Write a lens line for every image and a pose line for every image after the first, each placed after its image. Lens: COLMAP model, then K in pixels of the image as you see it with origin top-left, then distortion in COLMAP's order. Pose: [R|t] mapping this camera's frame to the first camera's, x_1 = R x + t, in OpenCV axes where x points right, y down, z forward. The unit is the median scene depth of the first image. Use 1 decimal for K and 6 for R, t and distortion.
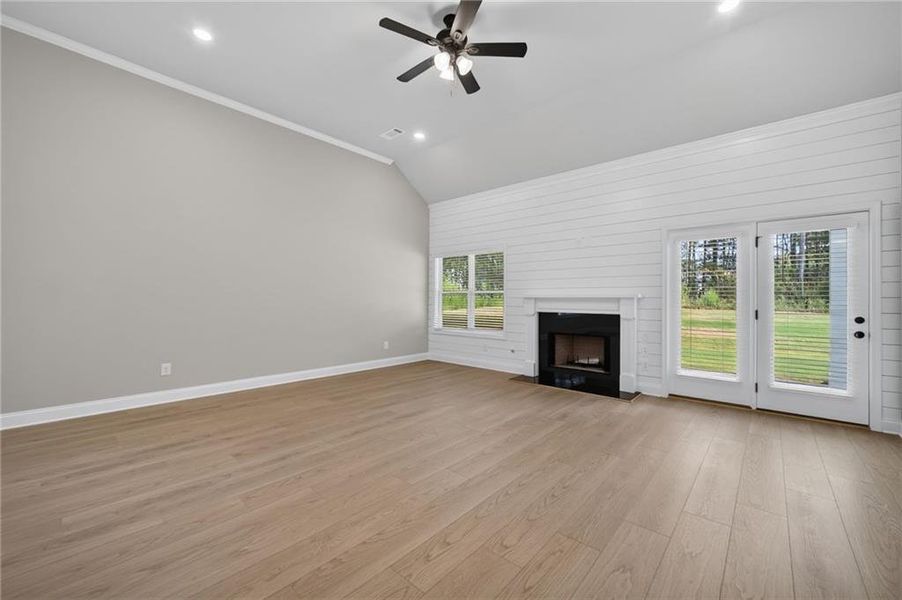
lens RADIAL K [[360.5, 0, 454.3], [0, 360.5, 296.5], [0, 0, 1]] dist [0.003034, 0.000195]
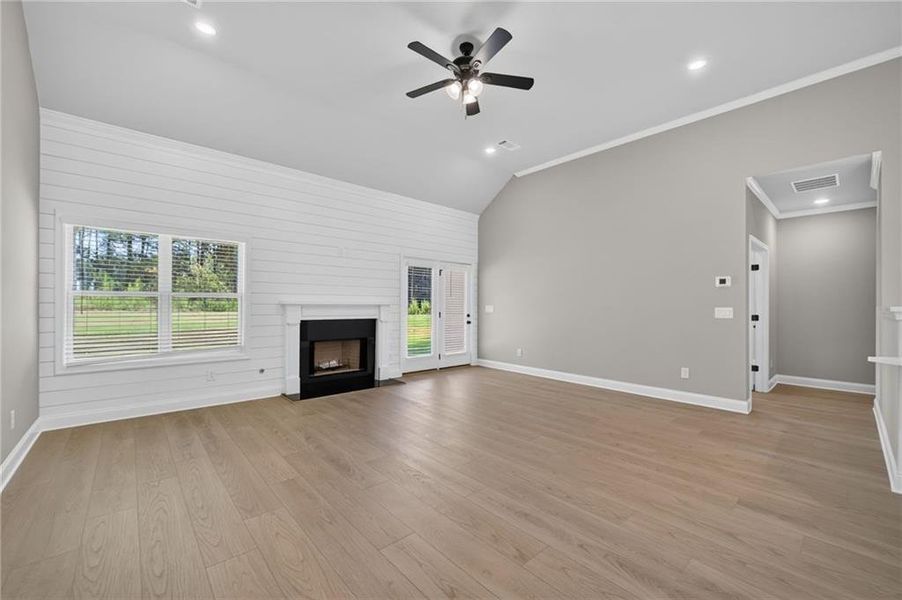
lens RADIAL K [[360.5, 0, 454.3], [0, 360.5, 296.5], [0, 0, 1]] dist [0.003034, 0.000195]
pose [[0.113587, 0.015618, 0.993405, -0.693921], [-0.016998, 0.999761, -0.013775, -0.010857], [-0.993383, -0.015321, 0.113825, 0.579161]]
